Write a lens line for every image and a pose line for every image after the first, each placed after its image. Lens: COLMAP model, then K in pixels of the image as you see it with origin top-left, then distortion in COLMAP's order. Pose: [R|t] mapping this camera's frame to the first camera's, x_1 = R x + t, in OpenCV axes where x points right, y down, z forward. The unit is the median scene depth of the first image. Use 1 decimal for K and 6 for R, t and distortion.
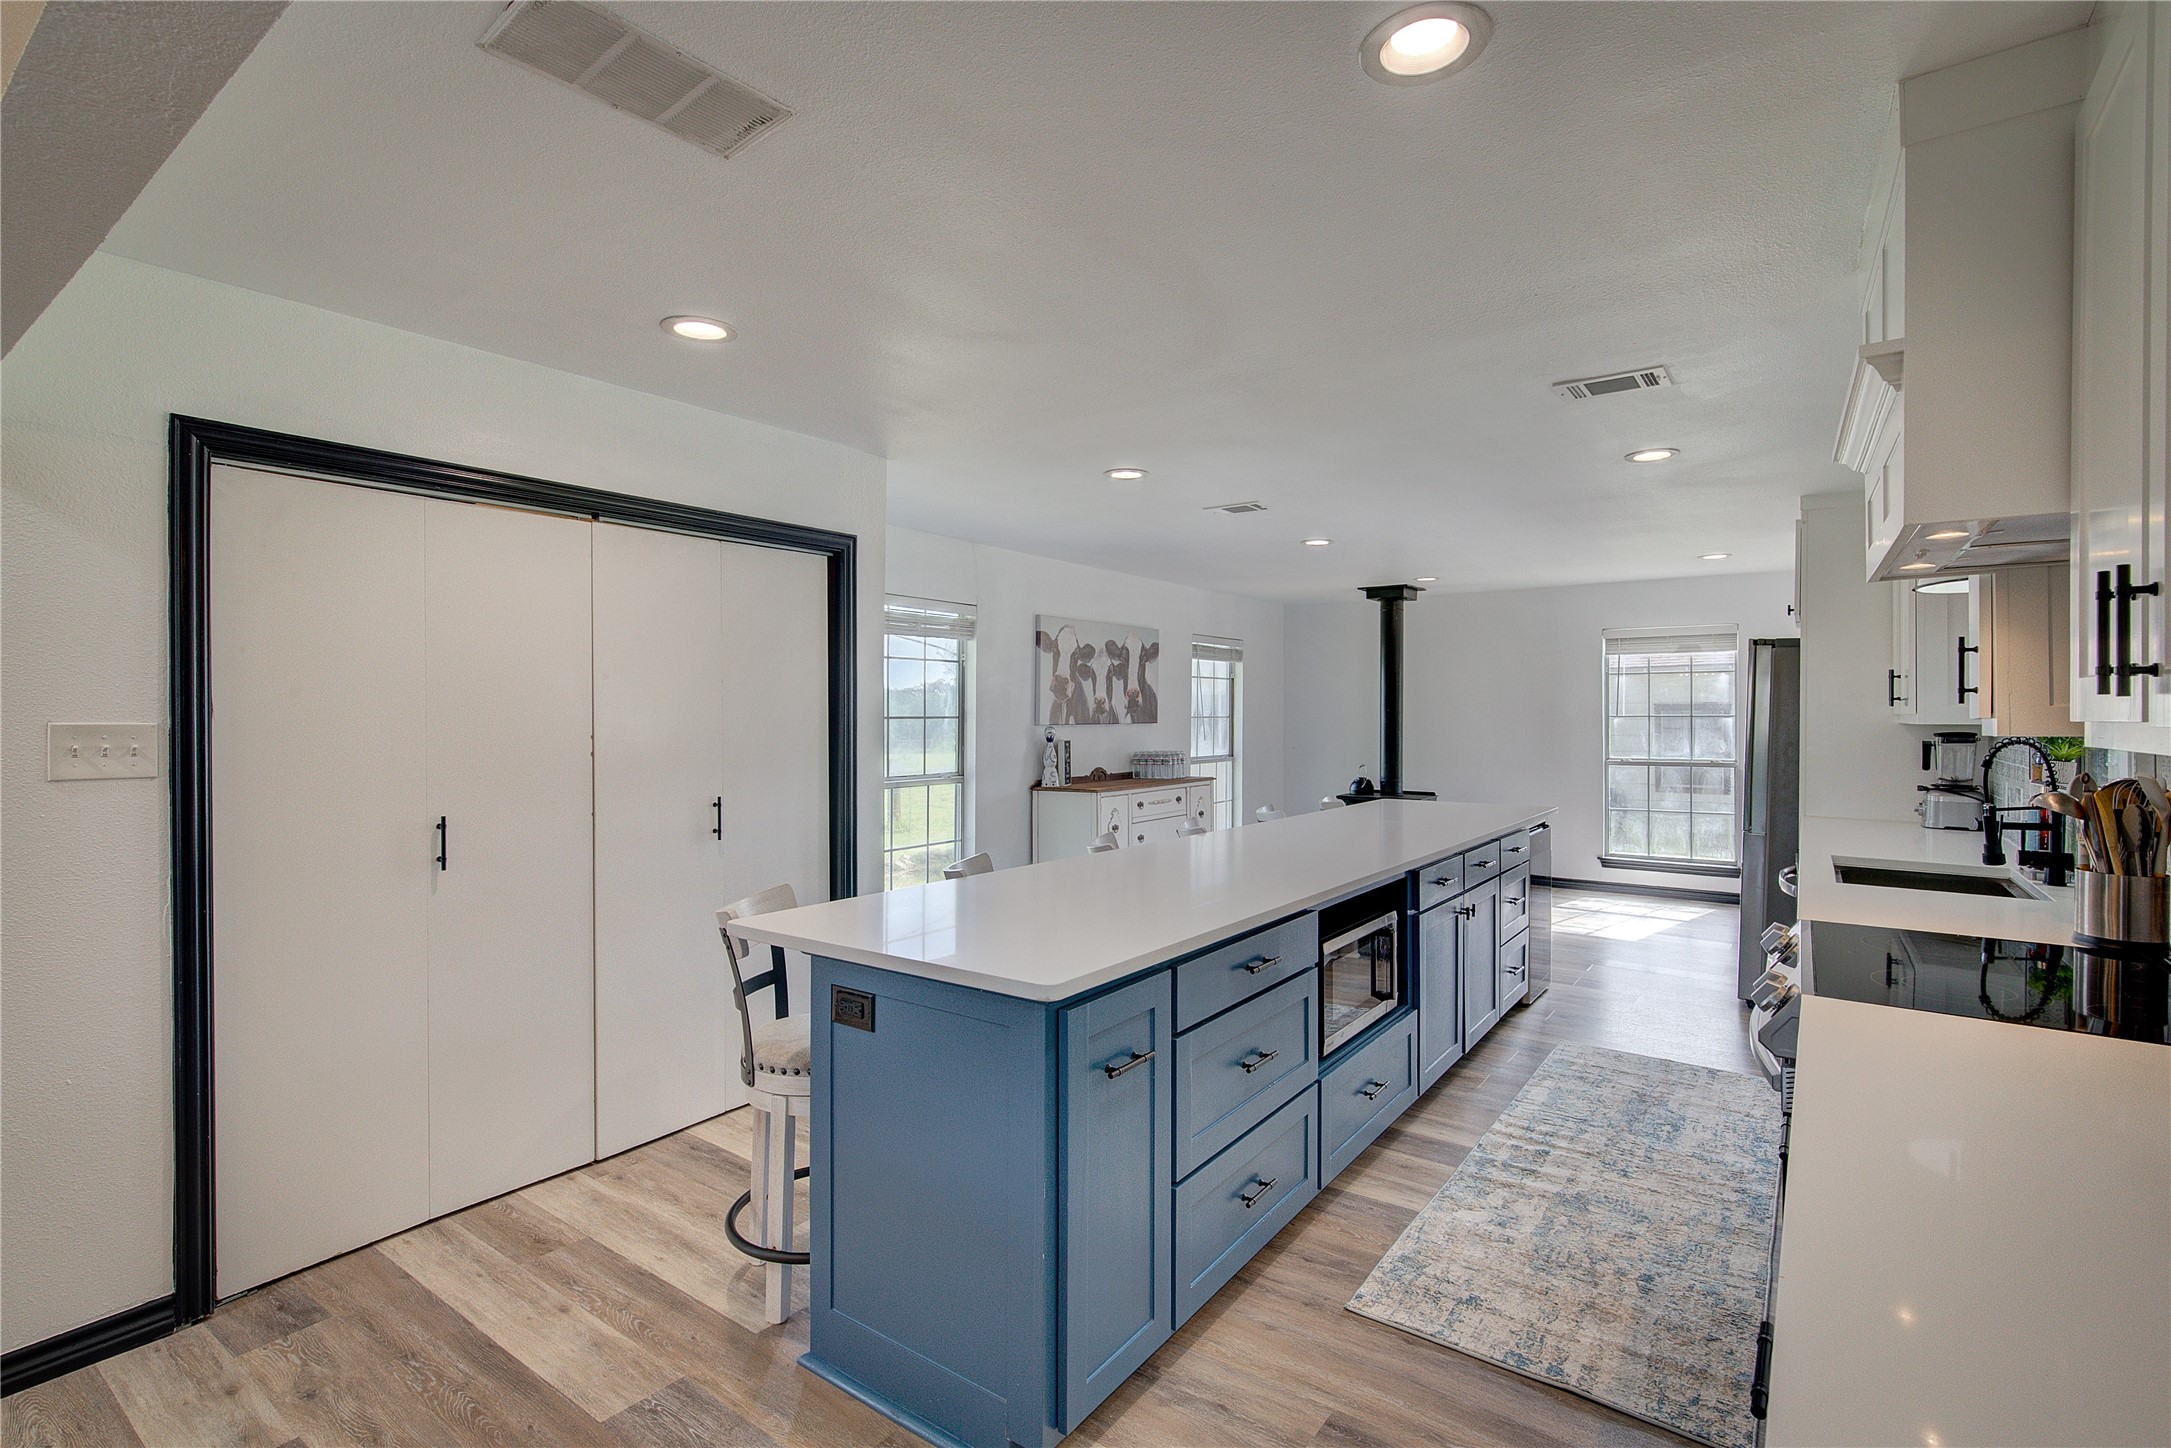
lens RADIAL K [[986.9, 0, 1095.8], [0, 986.9, 721.5], [0, 0, 1]] dist [-0.003141, 0.000582]
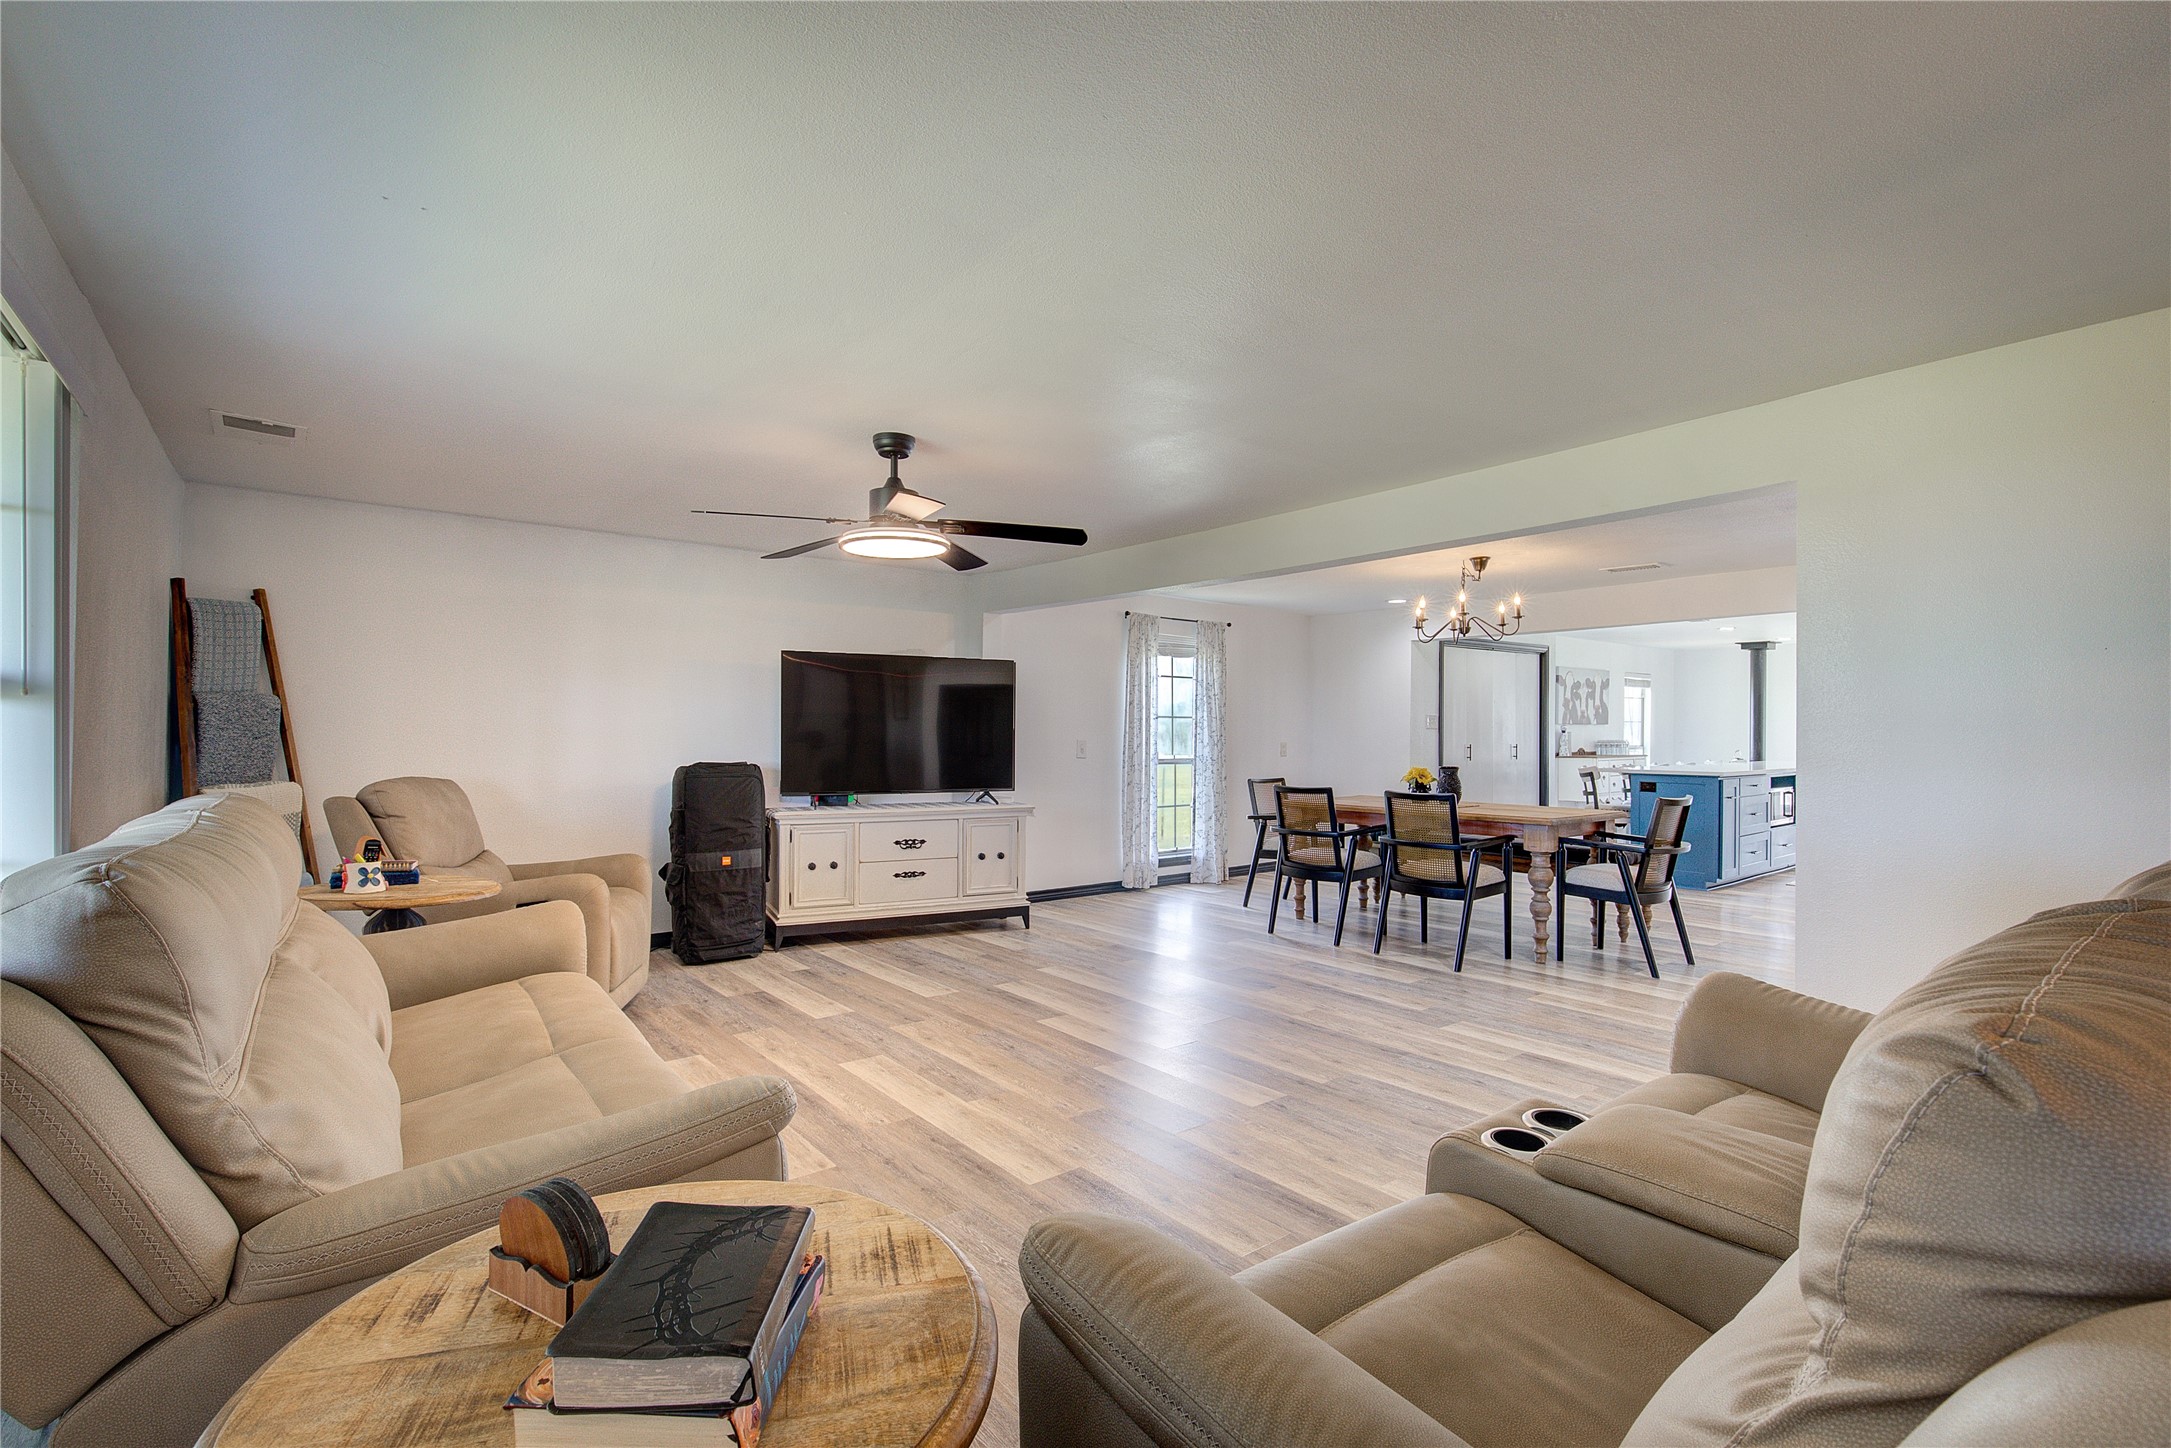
lens RADIAL K [[986.9, 0, 1078.3], [0, 986.9, 730.6], [0, 0, 1]] dist [-0.003141, 0.000582]
pose [[0.965514, 0.001898, -0.260344, -0.390352], [-0.003762, 0.999971, -0.006662, 0.028054], [0.260324, 0.007412, 0.965493, -0.936836]]
